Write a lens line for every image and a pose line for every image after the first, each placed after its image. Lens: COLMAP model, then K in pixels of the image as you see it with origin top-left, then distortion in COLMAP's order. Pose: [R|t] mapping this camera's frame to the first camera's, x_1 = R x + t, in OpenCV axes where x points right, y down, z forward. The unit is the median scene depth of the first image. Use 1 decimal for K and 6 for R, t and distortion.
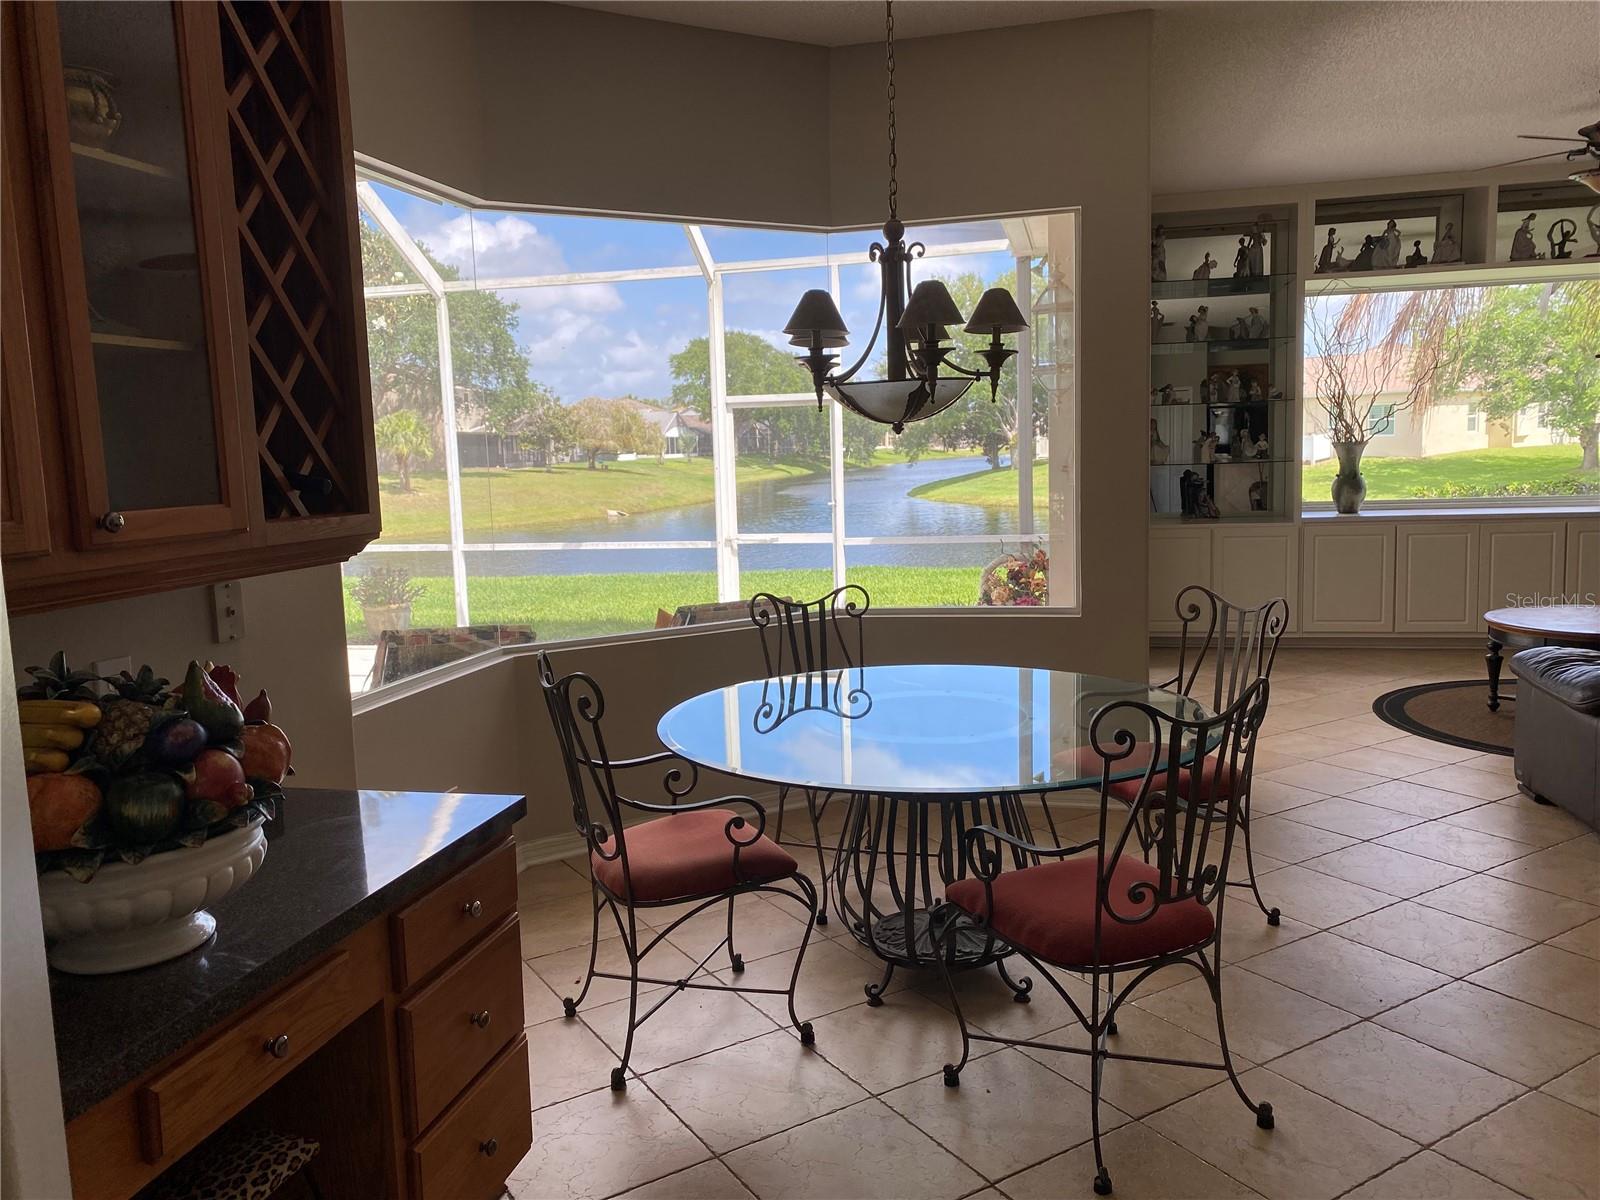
lens RADIAL K [[1219.7, 0, 800.0], [0, 1219.7, 600.0], [0, 0, 1]] dist [0.120299, -0.248723]
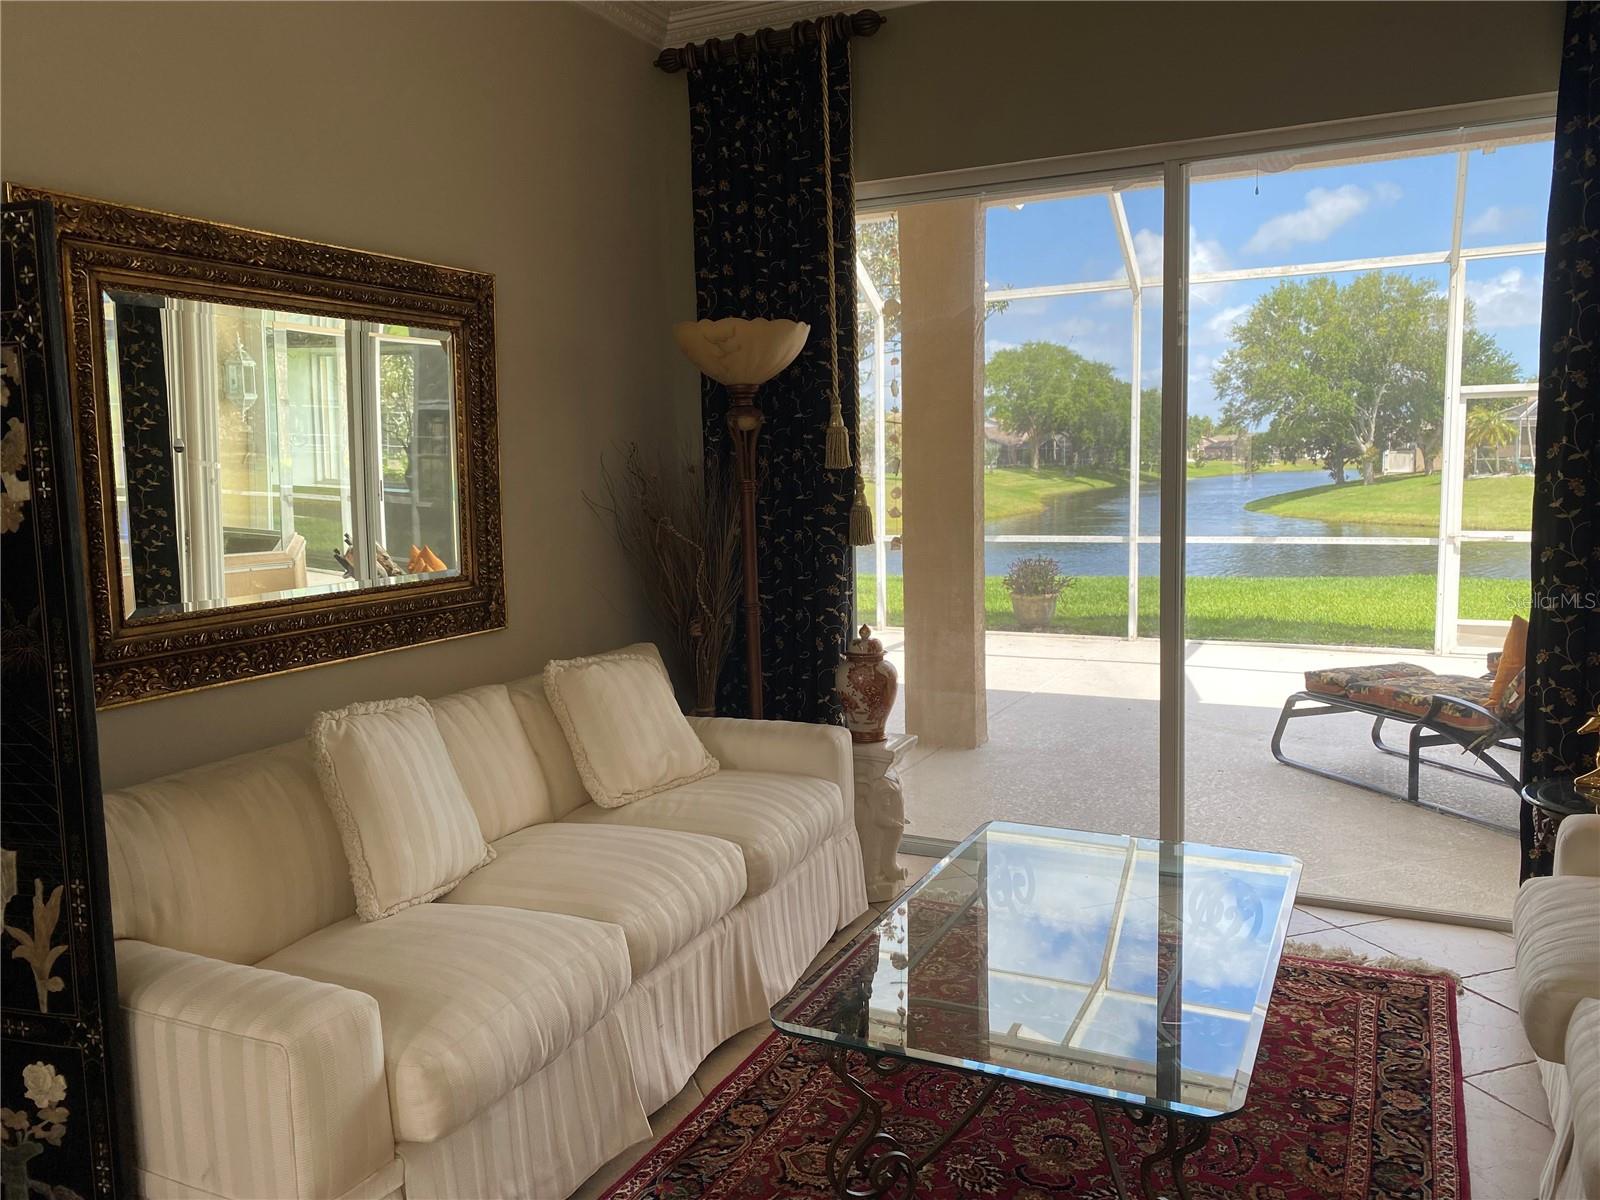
lens RADIAL K [[1223.3, 0, 801.5], [0, 1223.3, 577.5], [0, 0, 1]] dist [0.118634, -0.225191]
pose [[0.976004, 0.032242, -0.215355, -0.040882], [-0.038386, 0.998965, -0.024408, 0.003019], [0.214345, 0.032089, 0.976231, -0.005899]]
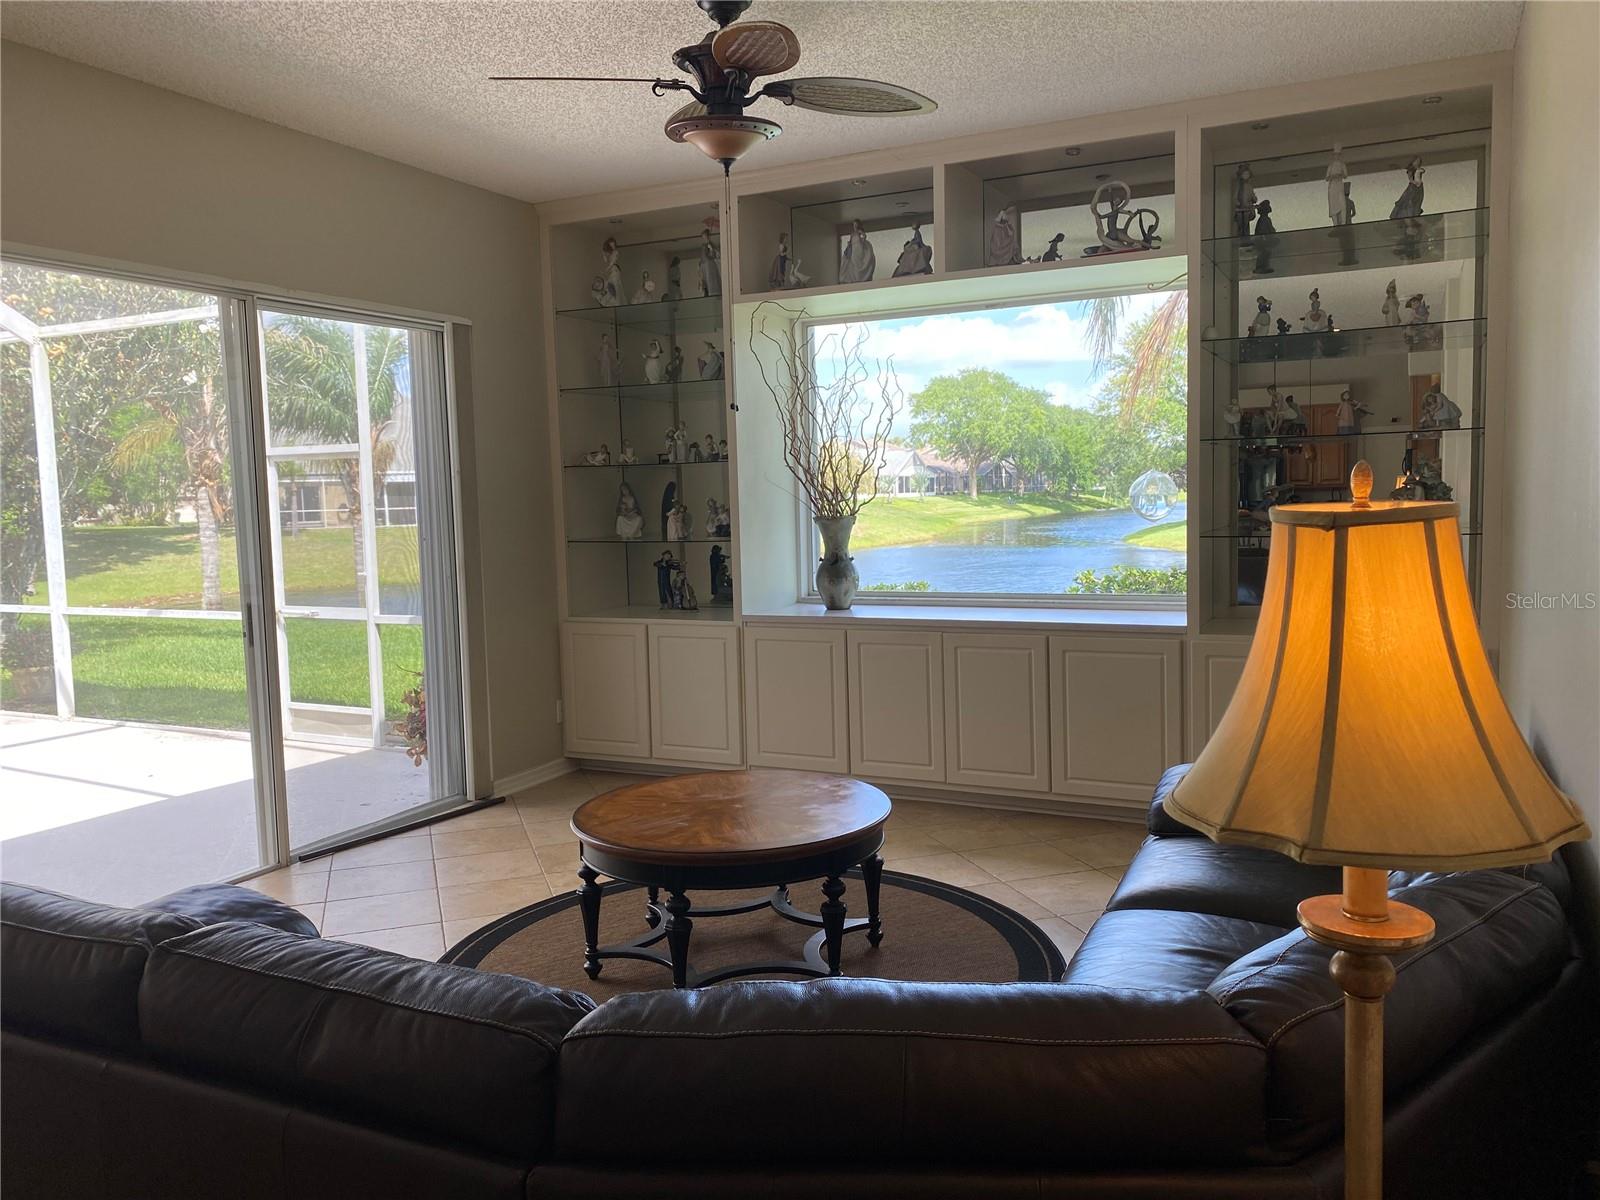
lens RADIAL K [[1223.0, 0, 795.4], [0, 1223.0, 582.5], [0, 0, 1]] dist [0.054867, -0.078833]
pose [[0.973488, 0.023709, -0.227507, 0.062144], [-0.033784, 0.998609, -0.040492, -0.005874], [0.226230, 0.047105, 0.972934, 0.027896]]
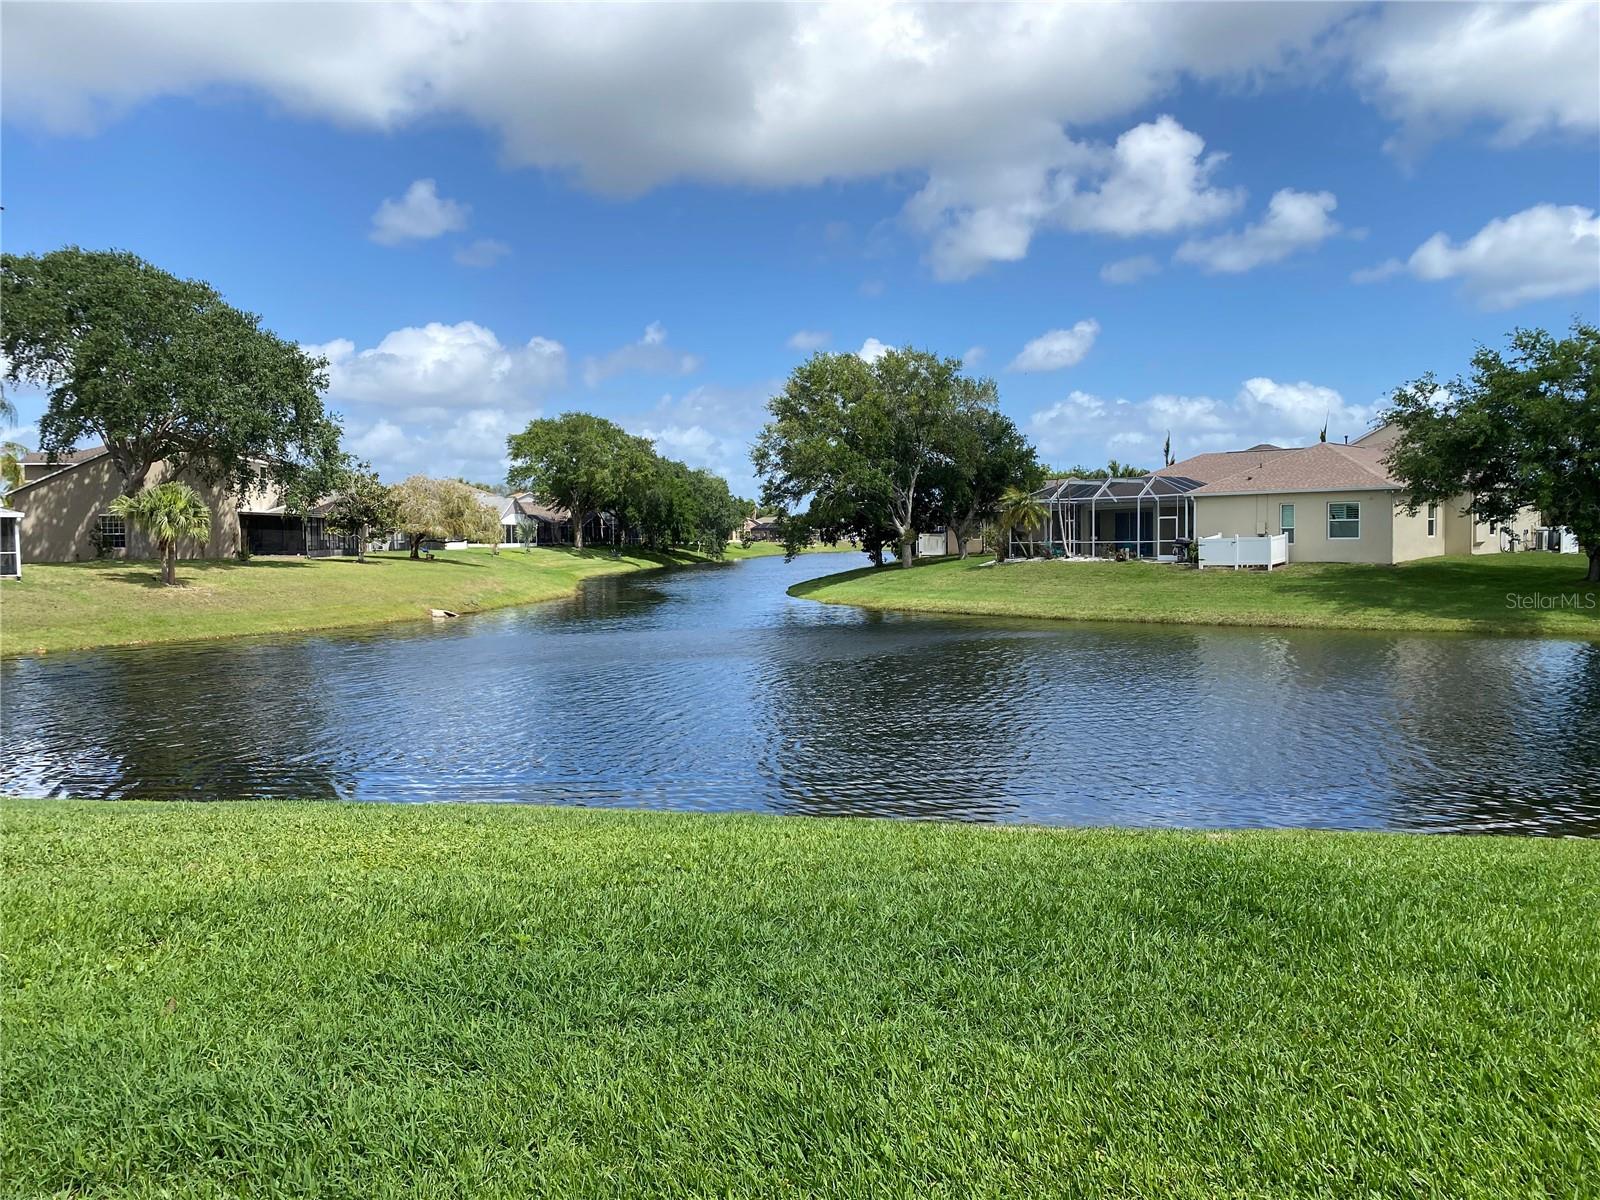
lens RADIAL K [[1223.3, 0, 801.5], [0, 1223.3, 577.5], [0, 0, 1]] dist [0.118634, -0.225191]
pose [[0.990642, 0.015996, 0.135549, -0.022600], [-0.003062, 0.995463, -0.095095, -0.015334], [-0.136455, 0.093790, 0.986196, 0.137714]]
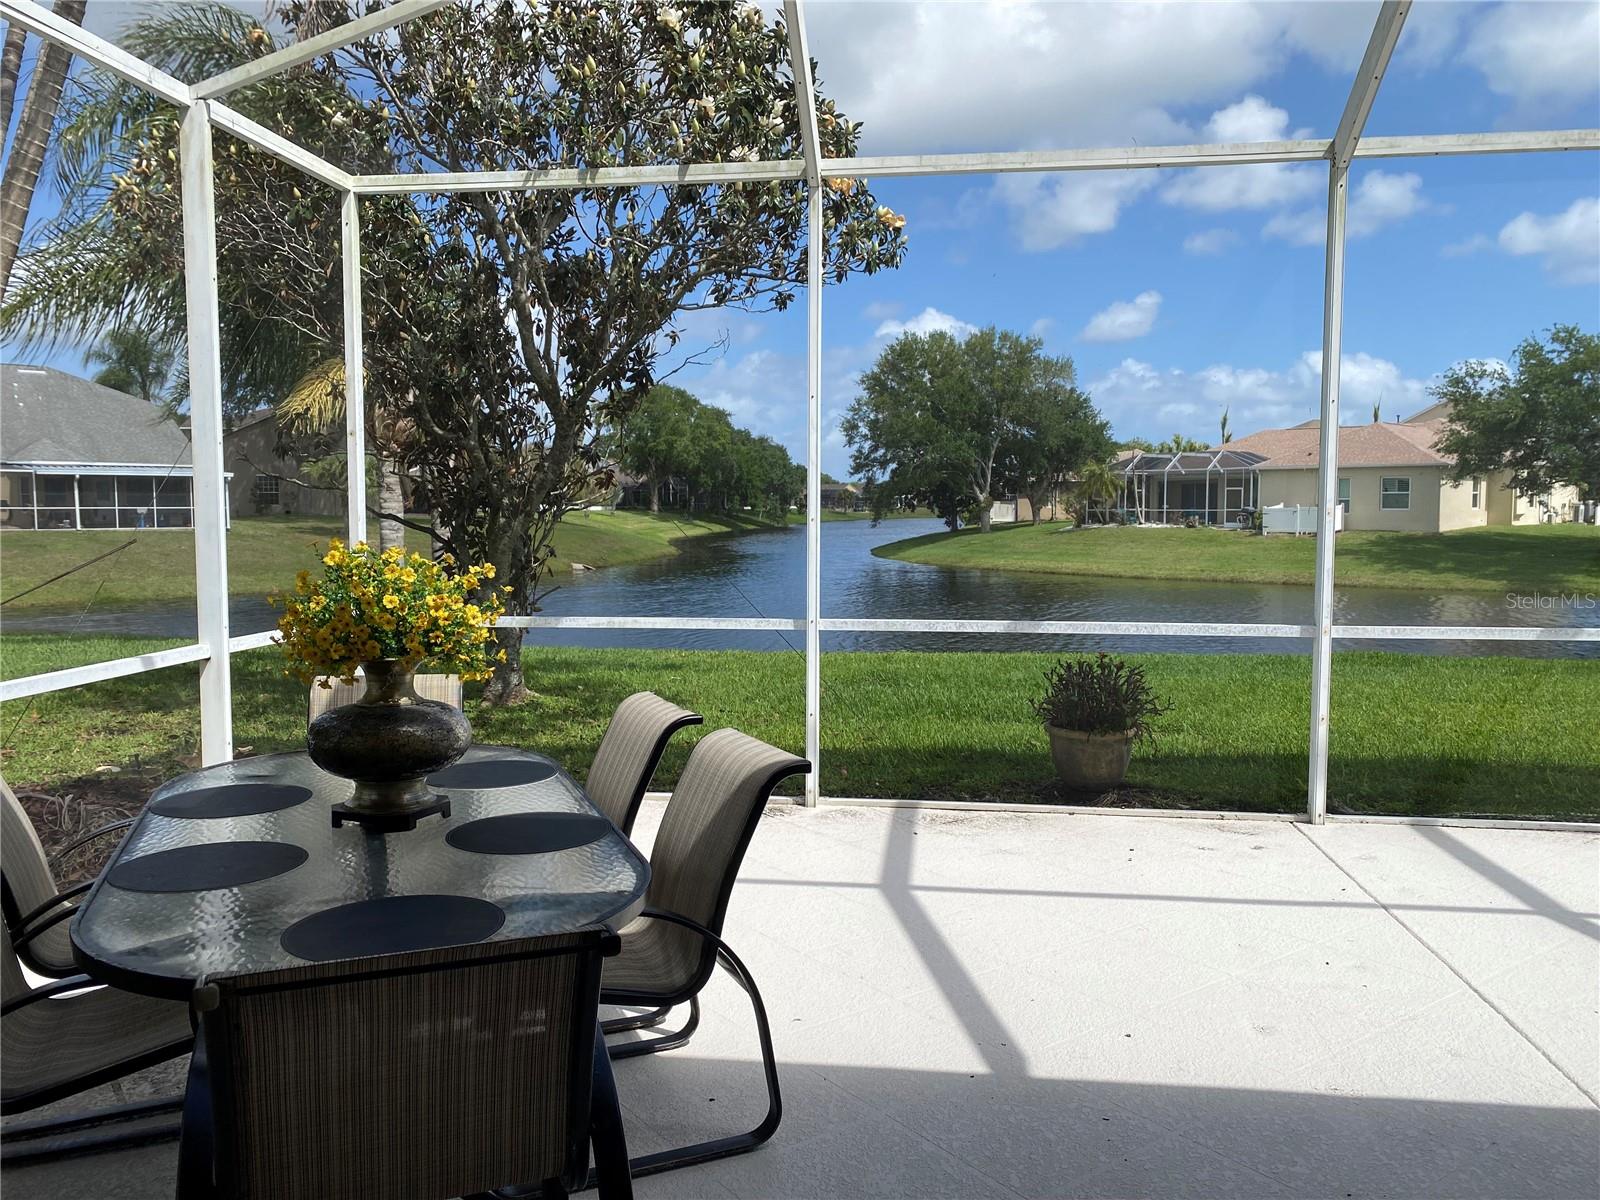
lens RADIAL K [[1219.7, 0, 800.0], [0, 1219.7, 600.0], [0, 0, 1]] dist [0.120299, -0.248723]
pose [[0.994447, 0.023994, 0.102466, -0.071039], [-0.019003, 0.998598, -0.049406, -0.003262], [-0.103508, 0.047184, 0.993509, 0.061320]]
